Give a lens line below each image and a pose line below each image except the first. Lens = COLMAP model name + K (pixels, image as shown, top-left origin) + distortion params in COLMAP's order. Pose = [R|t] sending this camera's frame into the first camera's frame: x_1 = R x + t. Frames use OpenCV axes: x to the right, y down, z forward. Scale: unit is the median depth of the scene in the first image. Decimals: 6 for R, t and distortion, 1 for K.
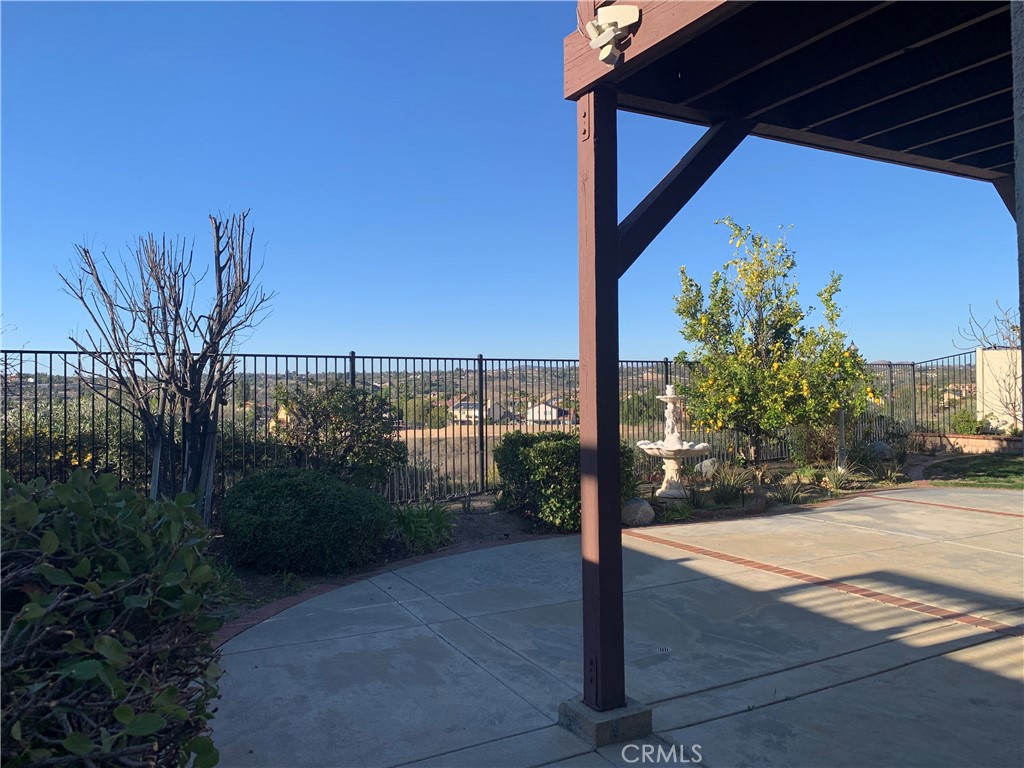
lens RADIAL K [[785.0, 0, 512.0], [0, 785.0, 384.0], [0, 0, 1]] dist [0.053395, -0.087094]
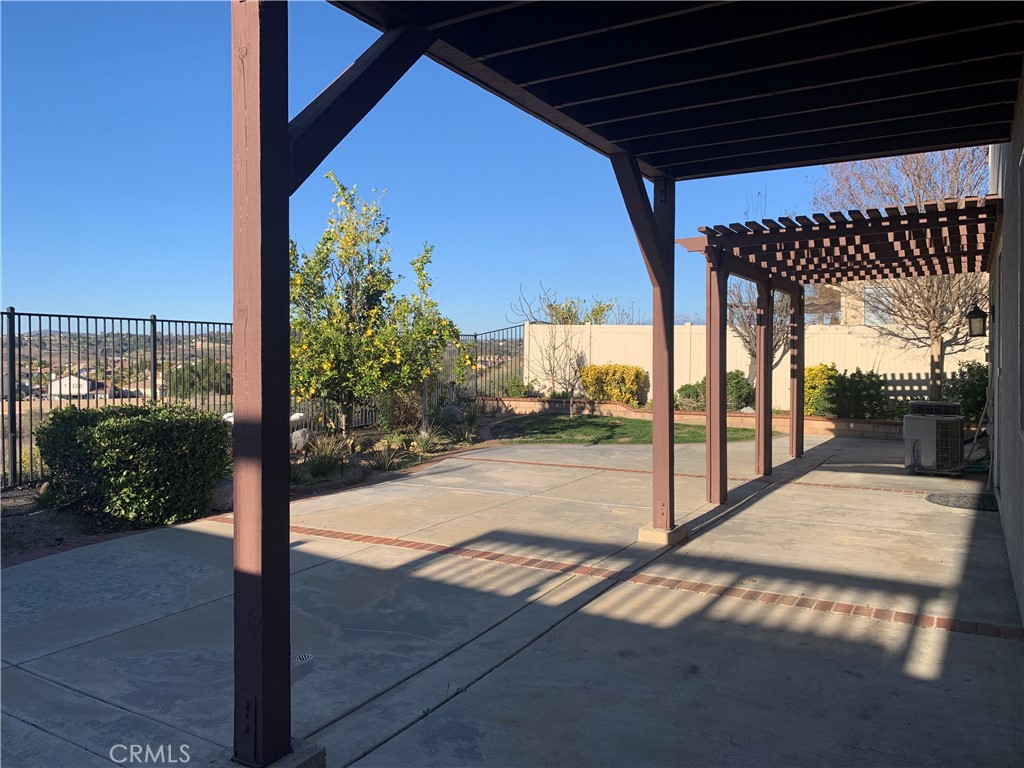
lens RADIAL K [[781.5, 0, 513.8], [0, 781.5, 372.1], [0, 0, 1]] dist [0.036242, -0.047415]
pose [[0.851207, -0.006796, 0.524786, -0.032523], [-0.005337, 0.999752, 0.021603, 0.006582], [-0.524803, -0.021189, 0.850960, 0.101919]]
